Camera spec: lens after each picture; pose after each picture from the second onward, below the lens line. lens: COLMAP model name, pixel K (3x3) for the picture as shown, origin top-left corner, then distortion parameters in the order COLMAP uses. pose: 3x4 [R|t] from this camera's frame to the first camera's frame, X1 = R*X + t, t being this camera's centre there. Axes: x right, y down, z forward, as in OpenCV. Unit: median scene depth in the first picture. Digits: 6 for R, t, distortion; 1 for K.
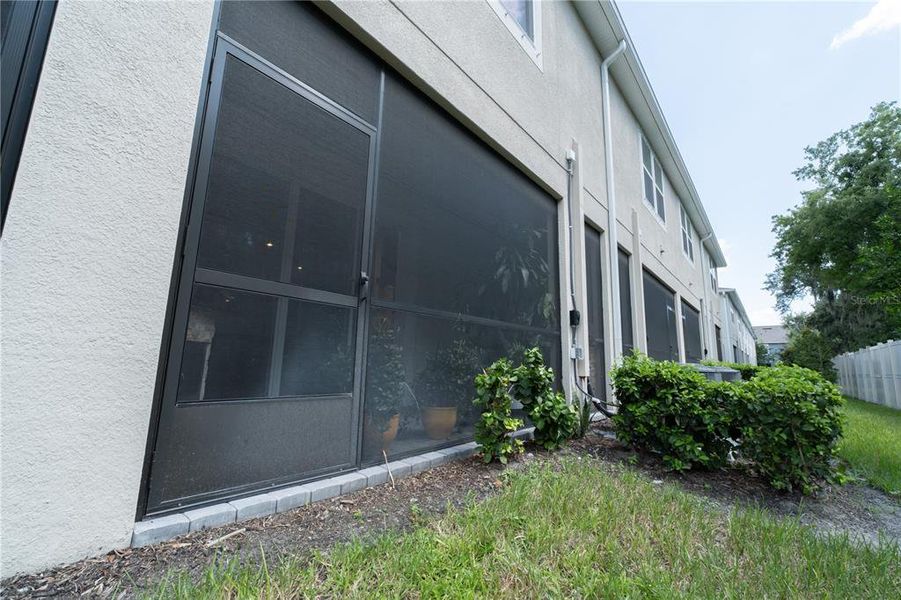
lens RADIAL K [[377.9, 0, 453.3], [0, 377.9, 298.6], [0, 0, 1]] dist [-0.000016, 0.000241]
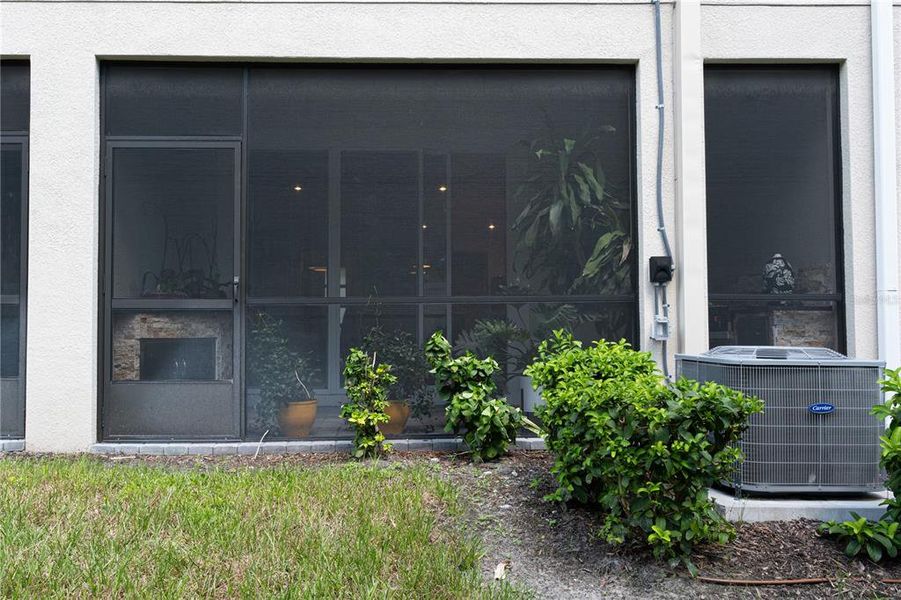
lens RADIAL K [[377.9, 0, 453.3], [0, 377.9, 298.6], [0, 0, 1]] dist [-0.000016, 0.000241]
pose [[0.640570, -0.039379, -0.766889, 1.108982], [0.150679, 0.985715, 0.075244, 0.008754], [0.752971, -0.163753, 0.637353, 0.793338]]
